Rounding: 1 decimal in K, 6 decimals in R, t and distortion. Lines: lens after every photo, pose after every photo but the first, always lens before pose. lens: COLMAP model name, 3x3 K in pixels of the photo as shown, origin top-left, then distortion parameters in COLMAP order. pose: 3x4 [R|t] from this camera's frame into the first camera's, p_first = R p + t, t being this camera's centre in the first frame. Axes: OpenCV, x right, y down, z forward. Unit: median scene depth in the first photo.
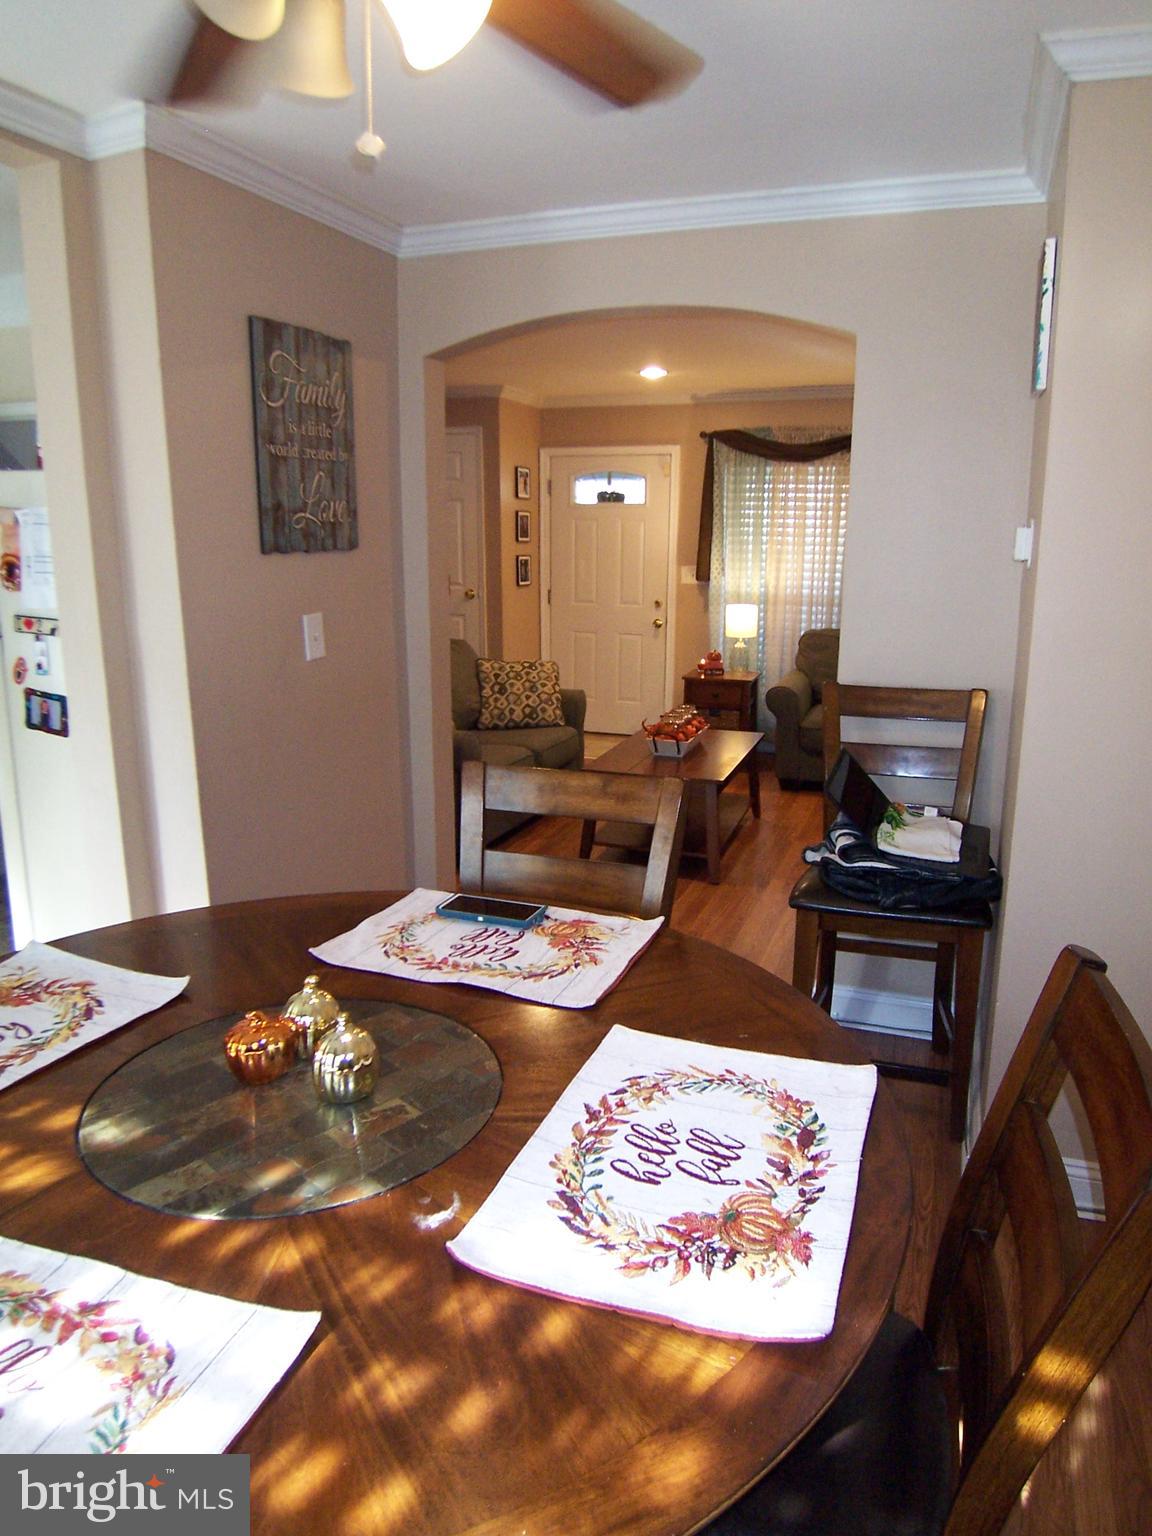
lens RADIAL K [[1034.8, 0, 570.4], [0, 1034.8, 751.7], [0, 0, 1]] dist [-0.010071, -0.050017]
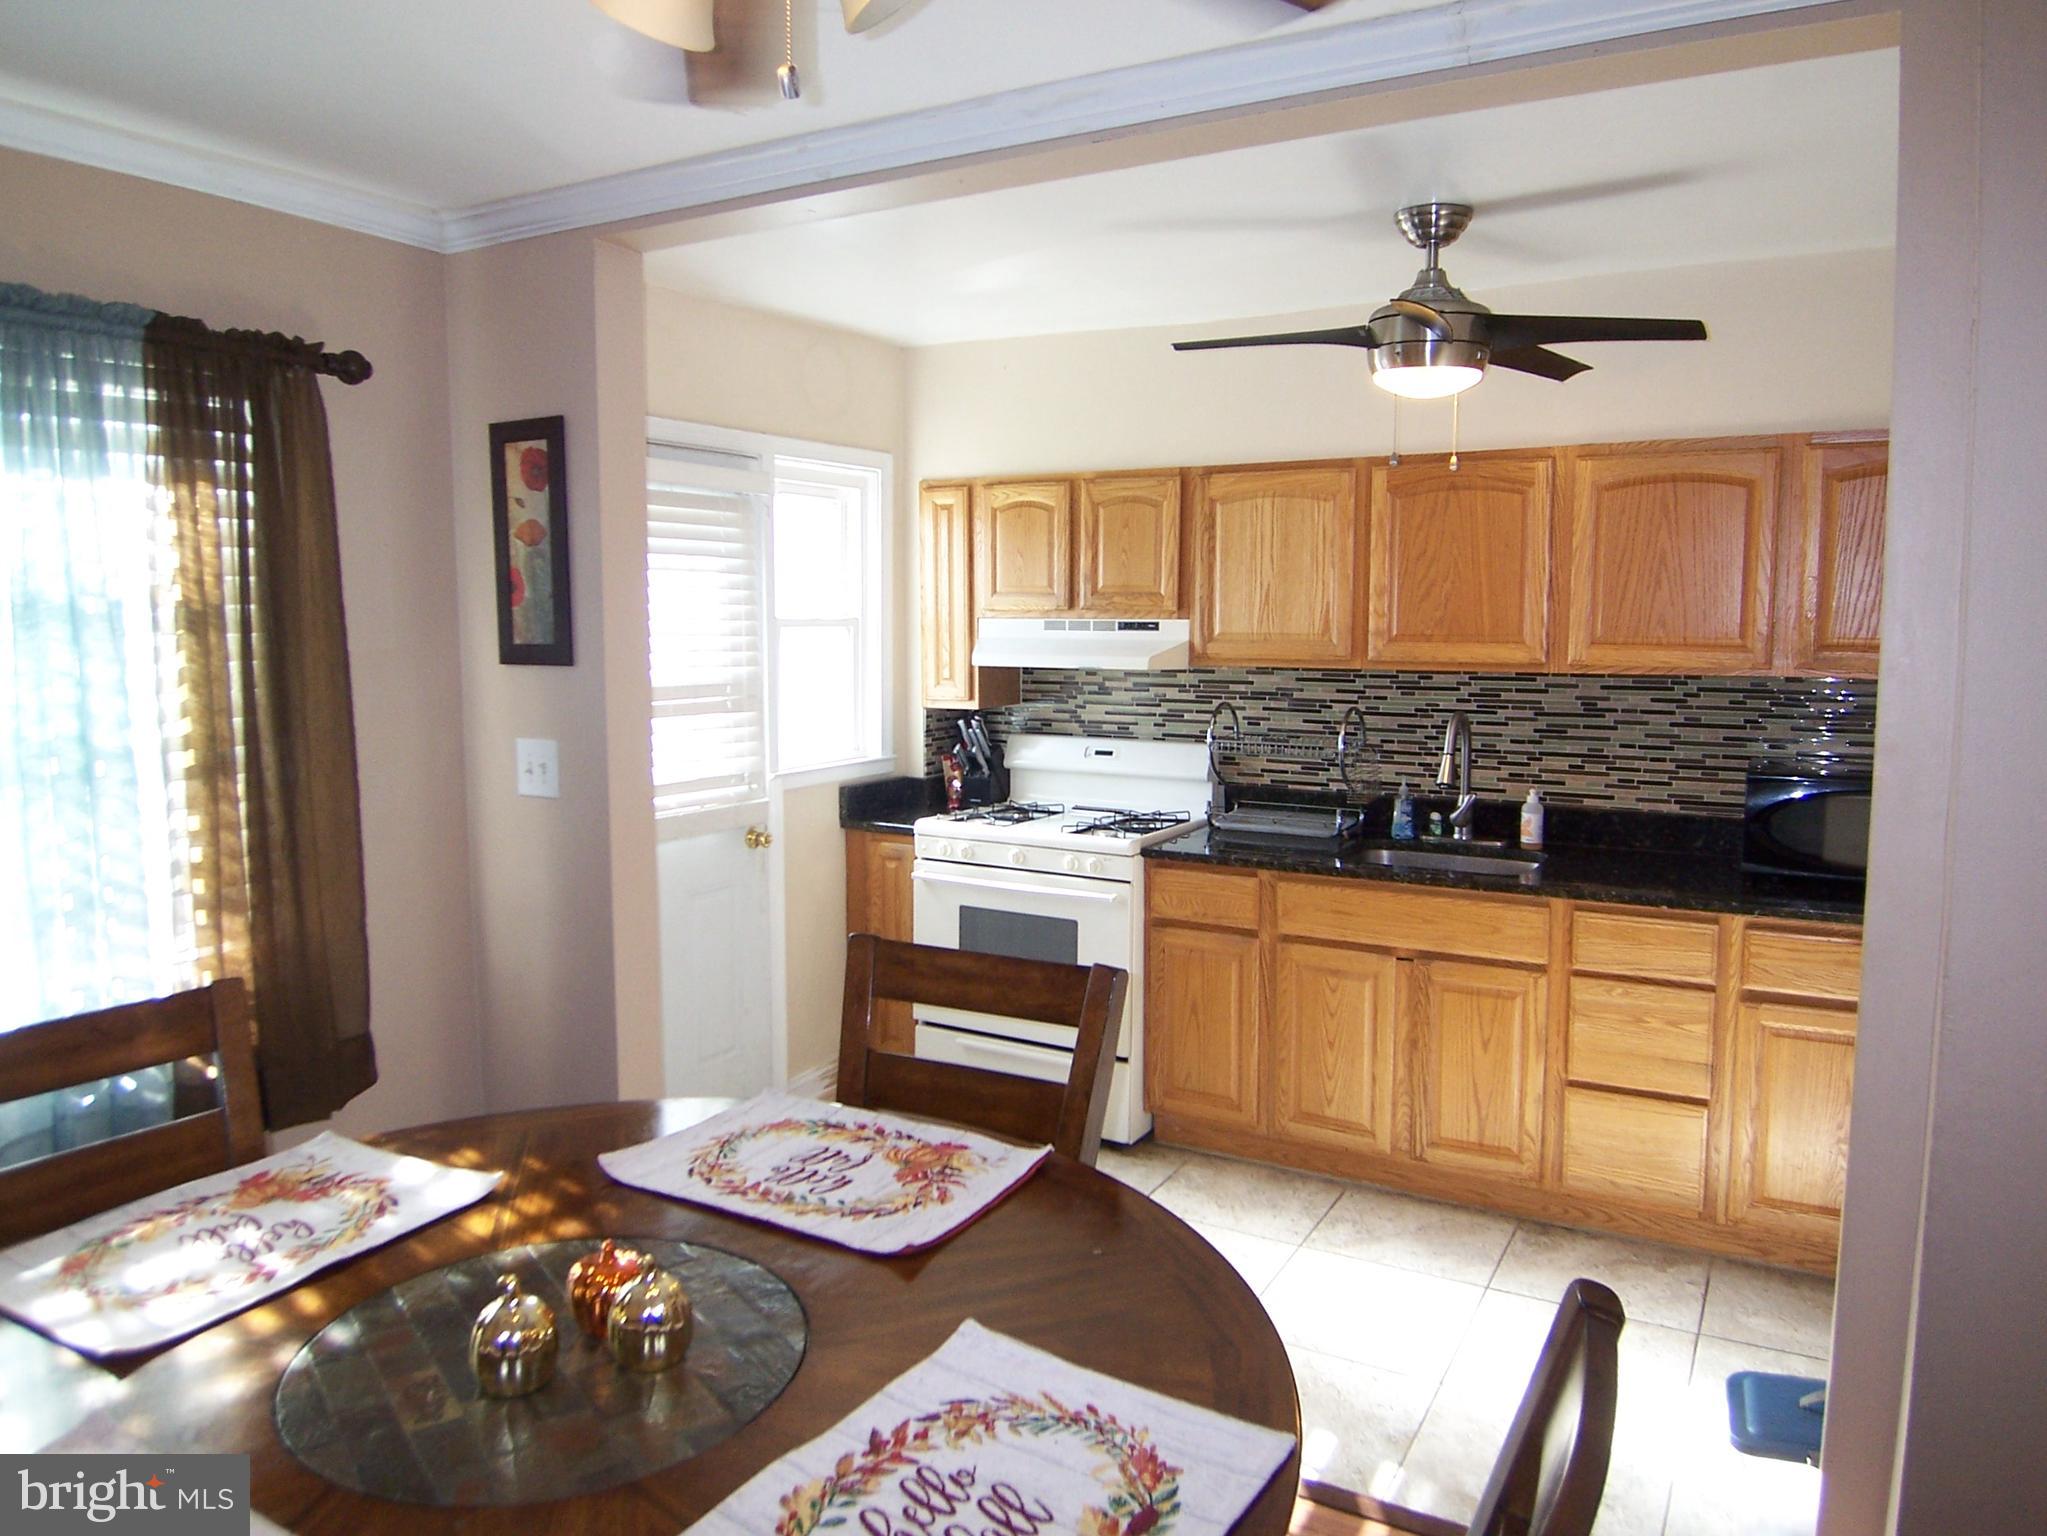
lens RADIAL K [[1379.0, 0, 1007.1], [0, 1379.0, 758.1], [0, 0, 1]] dist [-0.010071, -0.050017]
pose [[-0.157247, 0.112452, -0.981136, 0.256134], [-0.202910, 0.968620, 0.143538, -0.130524], [0.966489, 0.221654, -0.129495, 0.491376]]
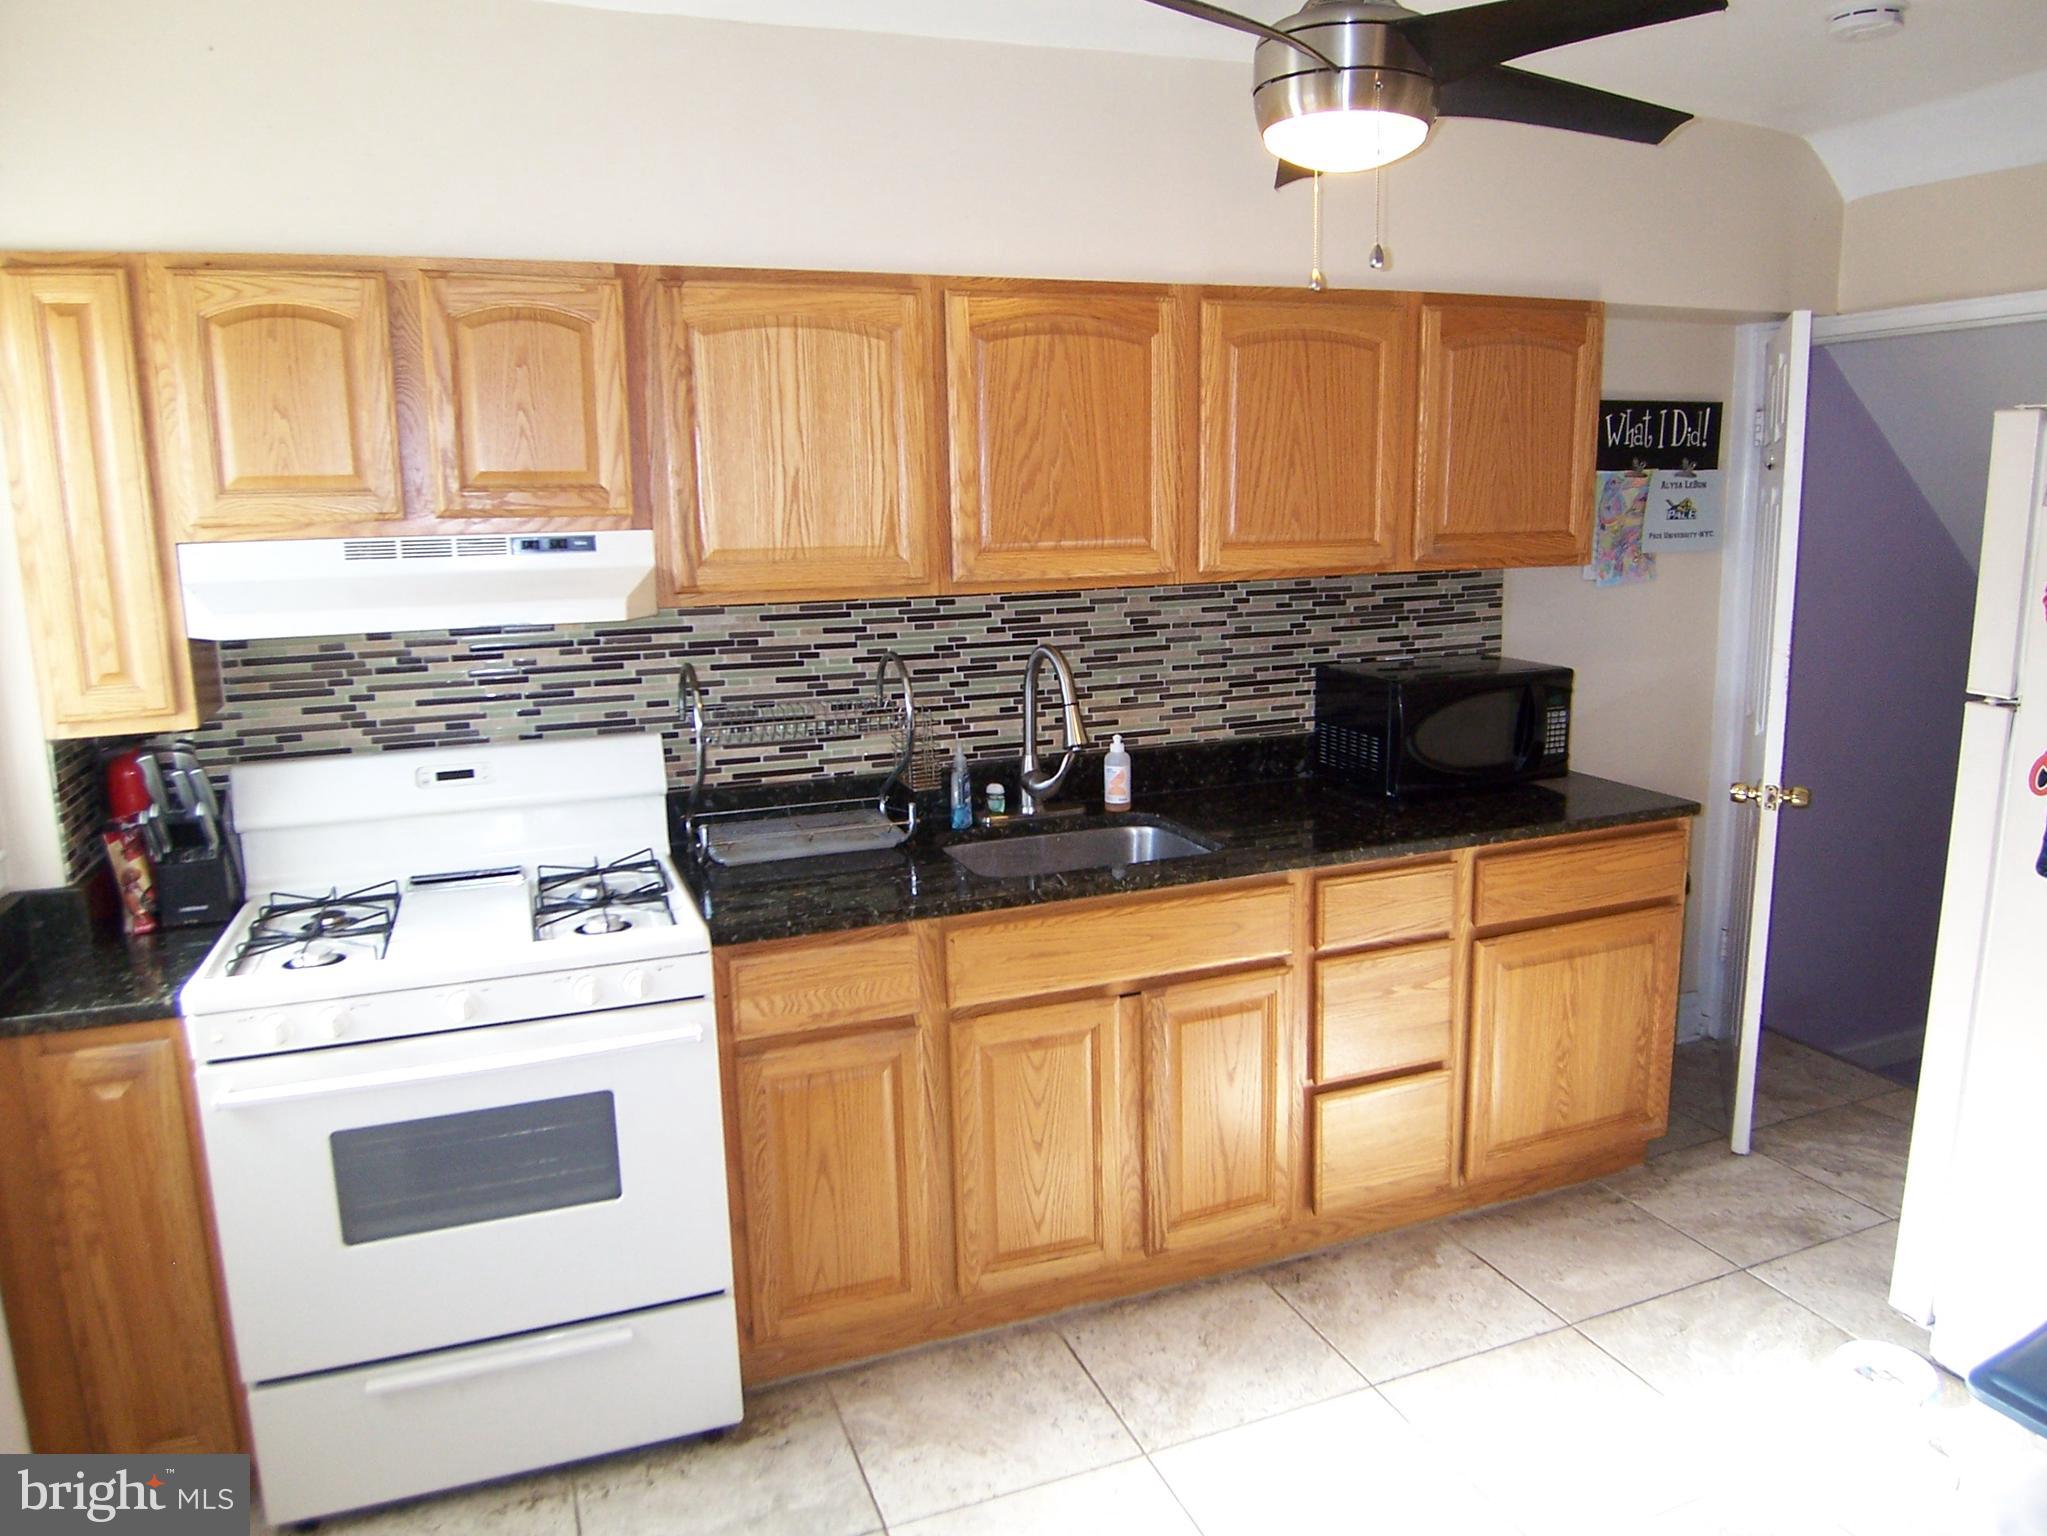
lens RADIAL K [[1379.0, 0, 1038.2], [0, 1379.0, 760.7], [0, 0, 1]] dist [-0.010071, -0.050017]
pose [[0.676281, 0.123334, -0.726245, -0.350592], [-0.134551, 0.989981, 0.042829, -0.039087], [0.724251, 0.068752, 0.686100, 0.094530]]
